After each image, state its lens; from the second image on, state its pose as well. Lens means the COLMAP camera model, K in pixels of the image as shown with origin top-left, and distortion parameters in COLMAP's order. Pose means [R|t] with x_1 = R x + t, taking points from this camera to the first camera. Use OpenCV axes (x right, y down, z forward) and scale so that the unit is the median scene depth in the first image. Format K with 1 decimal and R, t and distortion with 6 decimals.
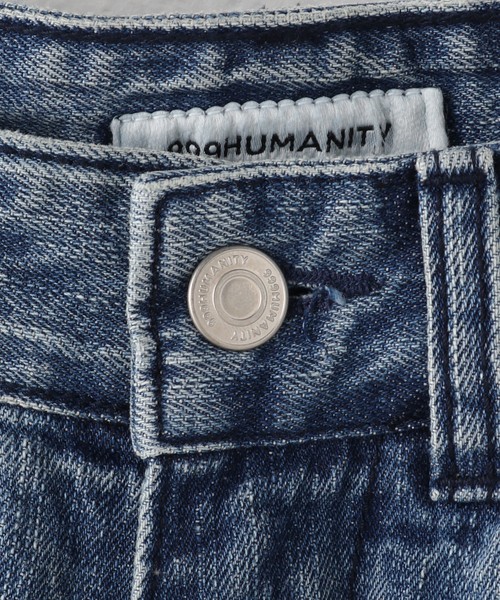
lens RADIAL K [[3759.5, 0, 248.4], [0, 3759.5, 298.7], [0, 0, 1]] dist [0.143067, 0.000000]
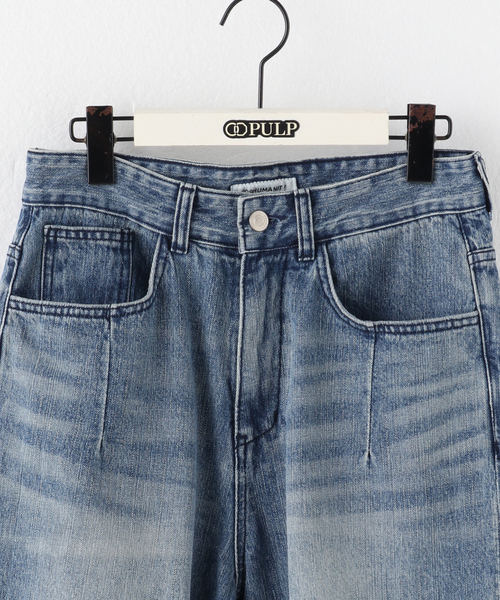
lens RADIAL K [[3759.5, 0, 250.1], [0, 3759.5, 301.1], [0, 0, 1]] dist [0.143067, 0.000000]
pose [[0.987822, -0.038535, 0.150744, -0.762012], [0.045469, 0.998047, -0.042827, 0.315643], [-0.148799, 0.049160, 0.987645, -3.866855]]
